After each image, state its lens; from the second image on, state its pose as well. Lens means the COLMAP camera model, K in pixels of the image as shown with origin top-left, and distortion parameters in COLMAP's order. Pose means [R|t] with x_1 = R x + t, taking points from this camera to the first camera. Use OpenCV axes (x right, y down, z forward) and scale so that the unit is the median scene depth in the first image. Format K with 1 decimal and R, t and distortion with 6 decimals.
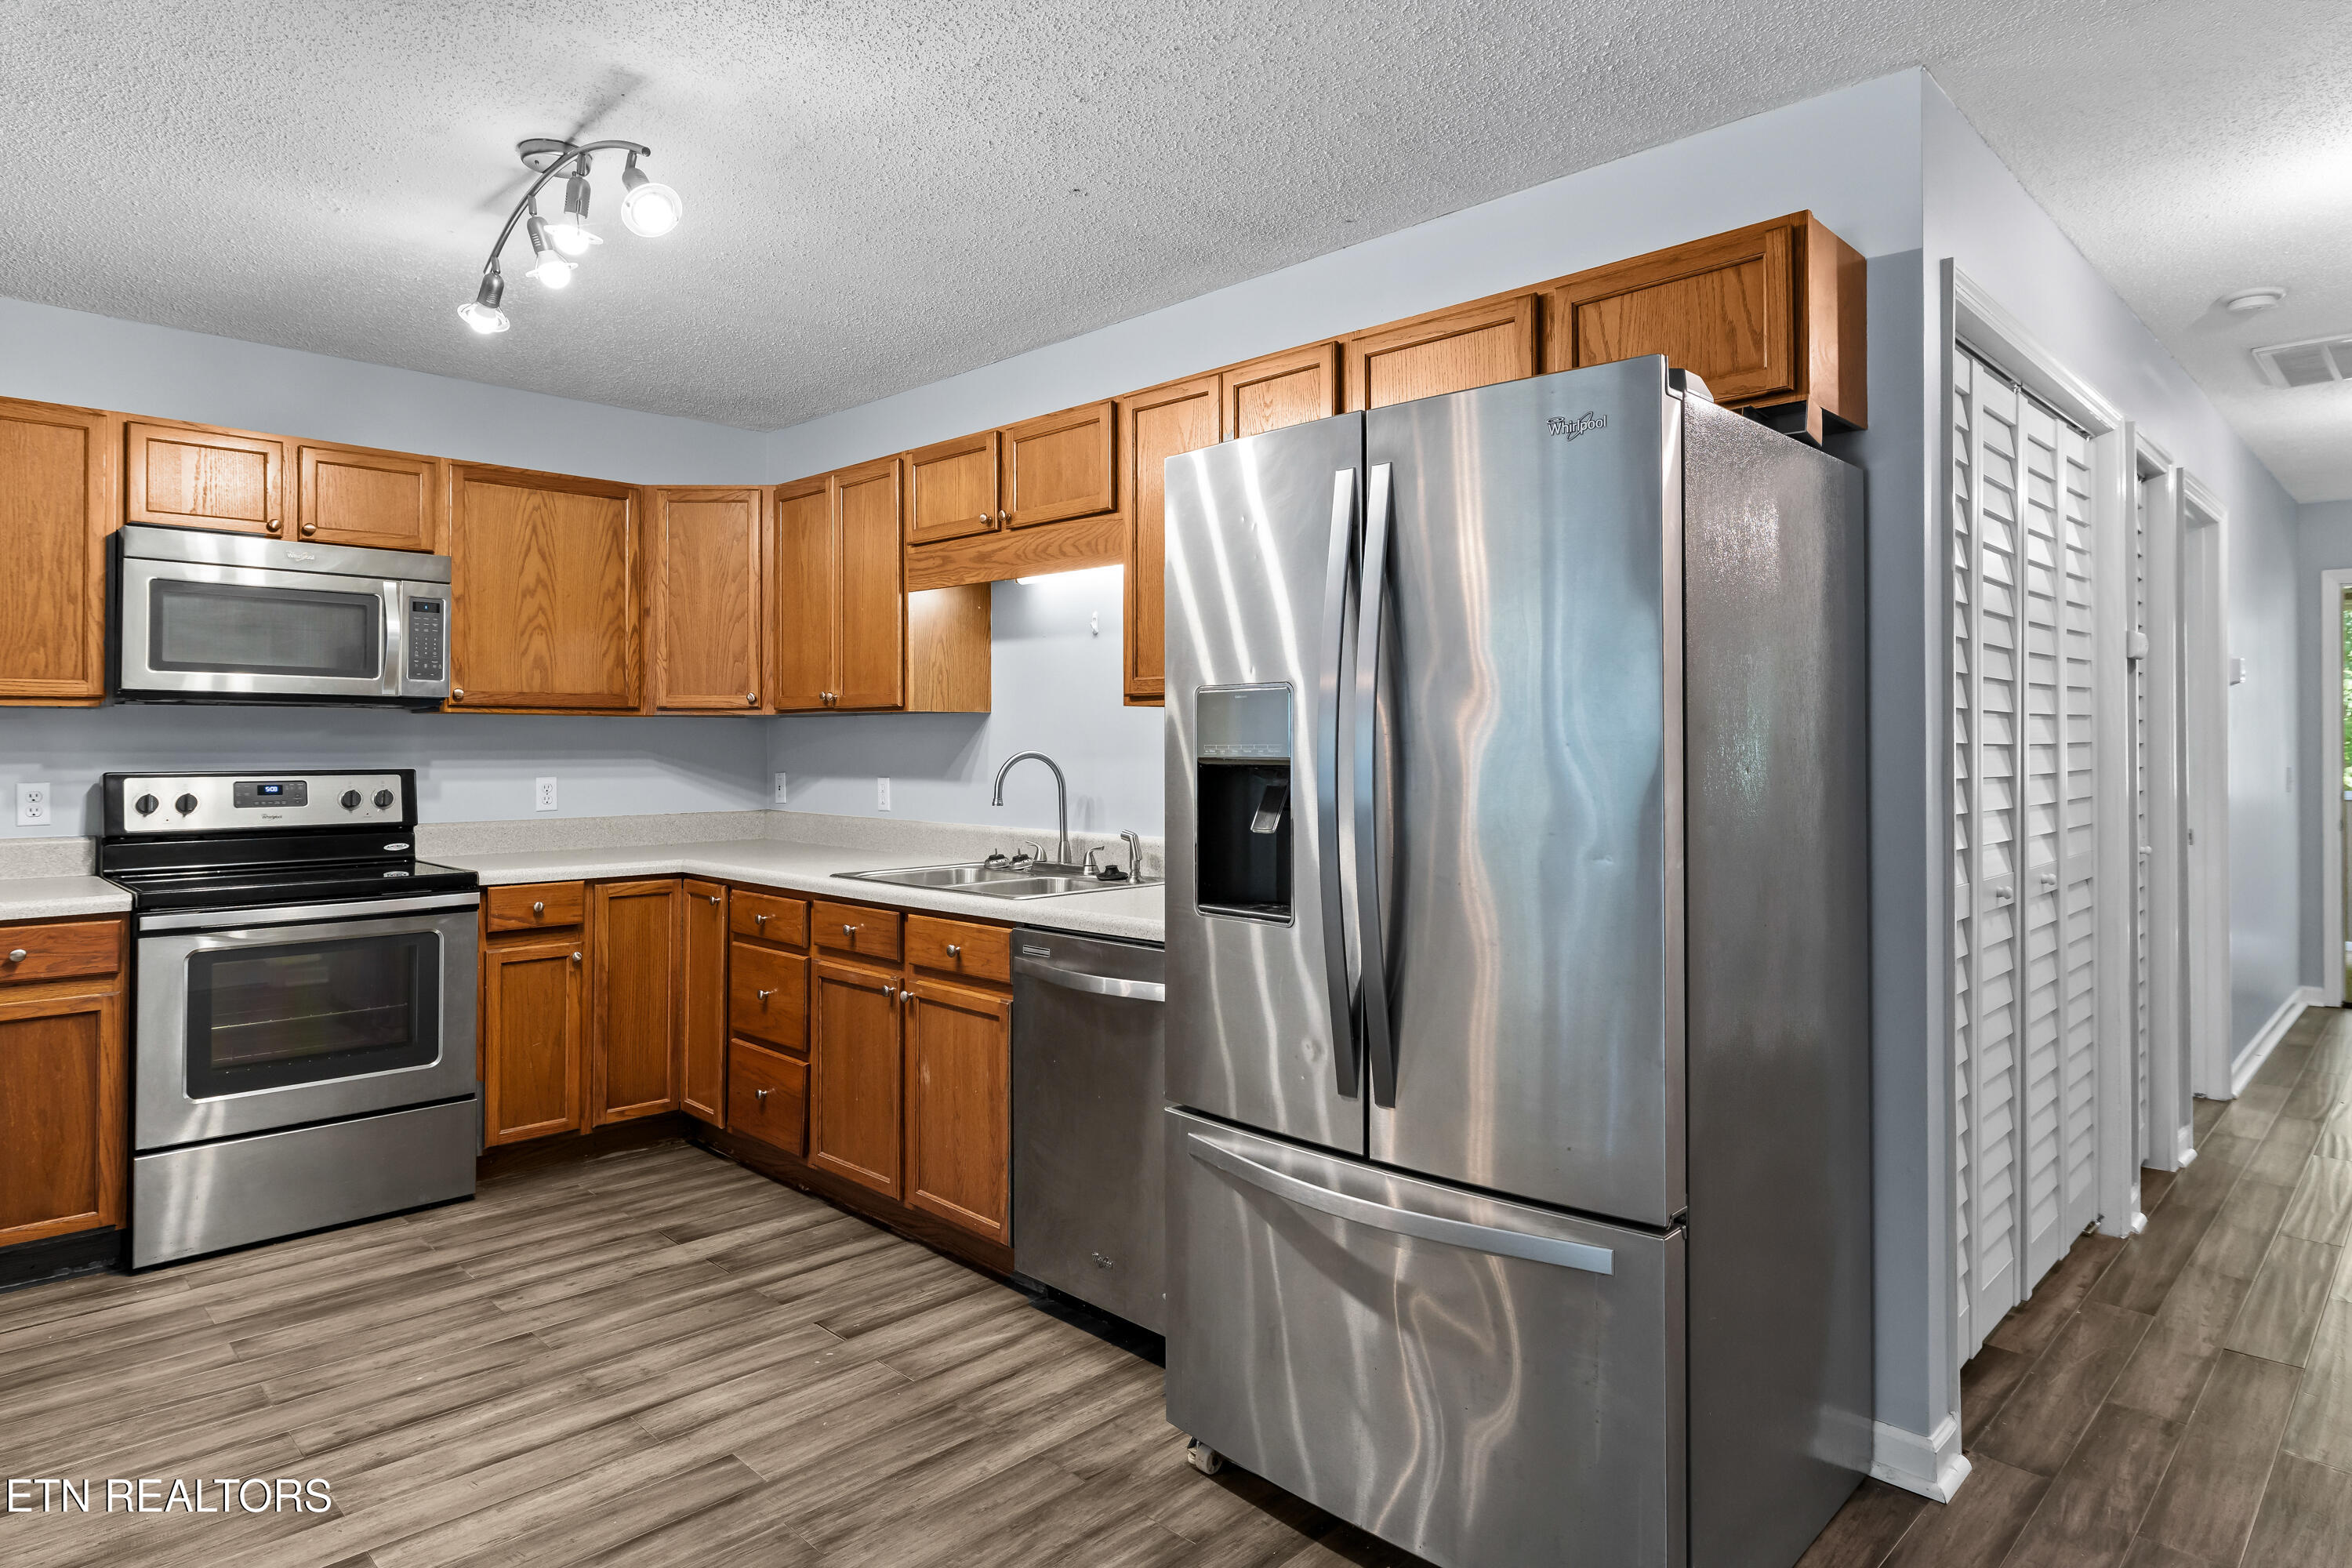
lens RADIAL K [[1328.1, 0, 1178.6], [0, 1328.1, 728.0], [0, 0, 1]] dist [0.005054, -0.003142]
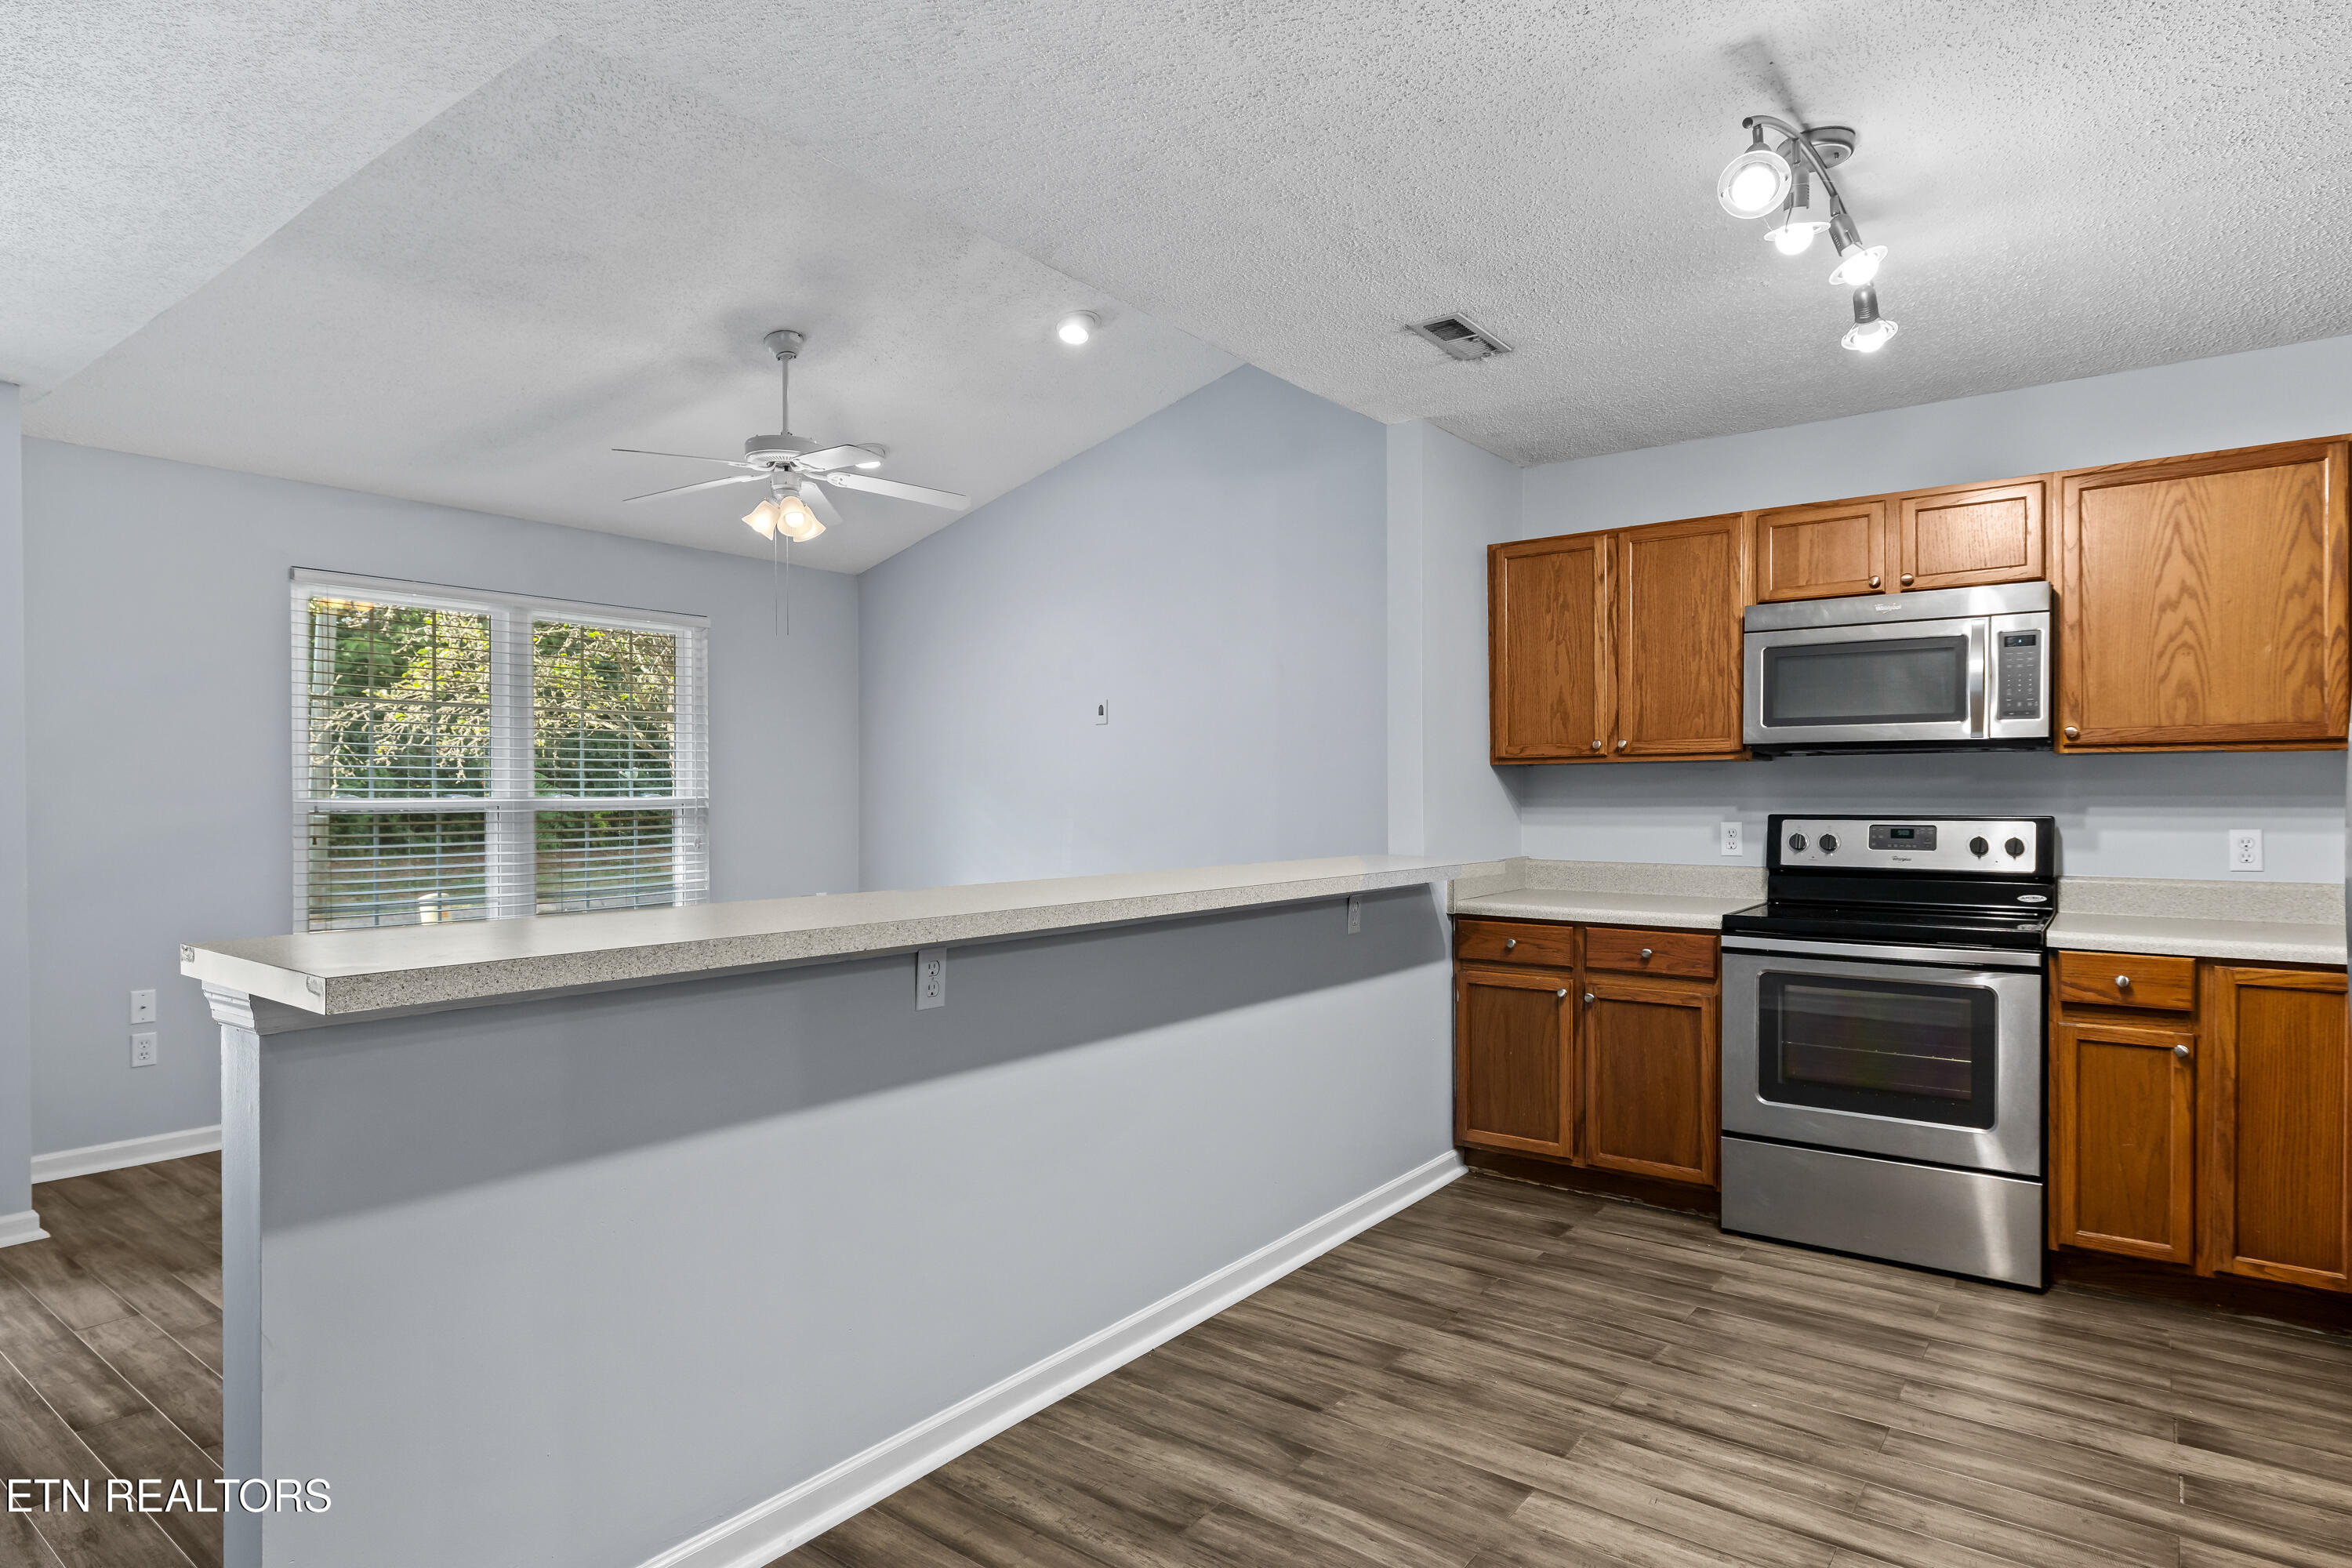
lens RADIAL K [[1285.1, 0, 1169.5], [0, 1285.1, 803.9], [0, 0, 1]] dist [0.000126, -0.001111]
pose [[0.129327, 0.004717, -0.991591, 0.257305], [0.015828, 0.999851, 0.006821, 0.007503], [0.991476, -0.016577, 0.129233, 0.314021]]
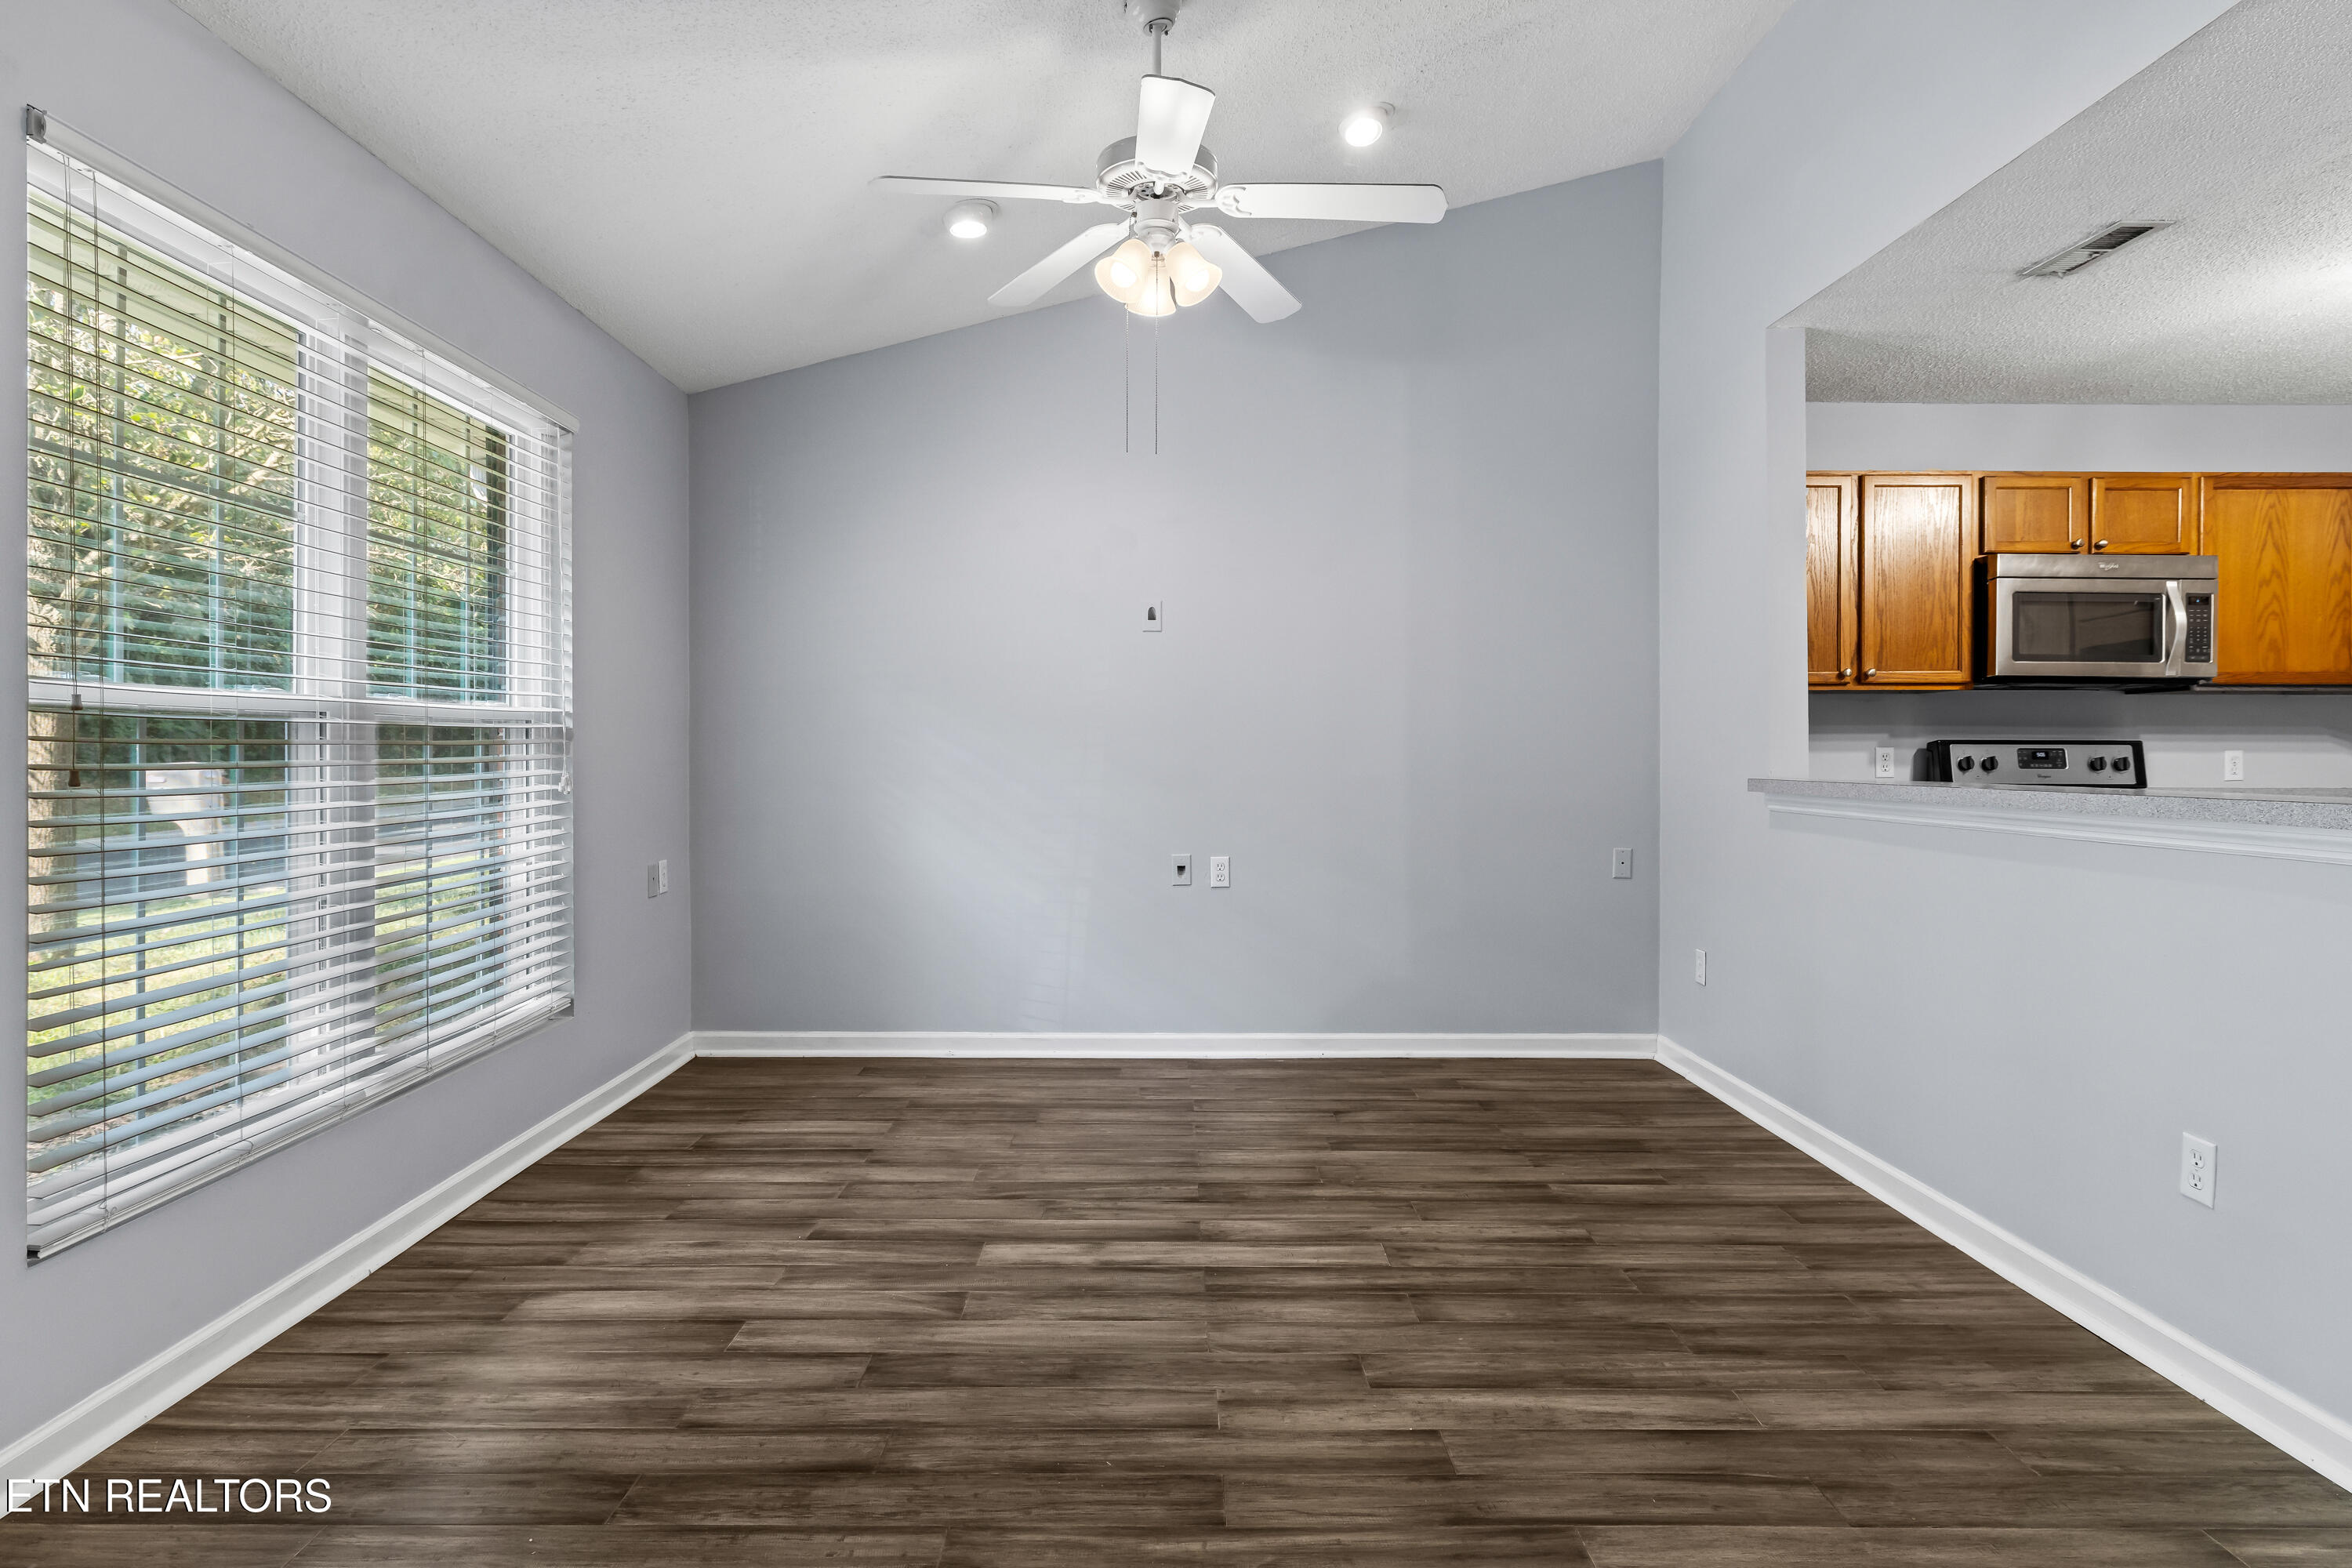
lens RADIAL K [[1216.1, 0, 1164.8], [0, 1216.1, 771.2], [0, 0, 1]] dist [0.000497, -0.001216]
pose [[0.705342, 0.012040, -0.708765, -0.472006], [0.007525, 0.999672, 0.024470, 0.028150], [0.708827, -0.022593, 0.705020, -0.434665]]
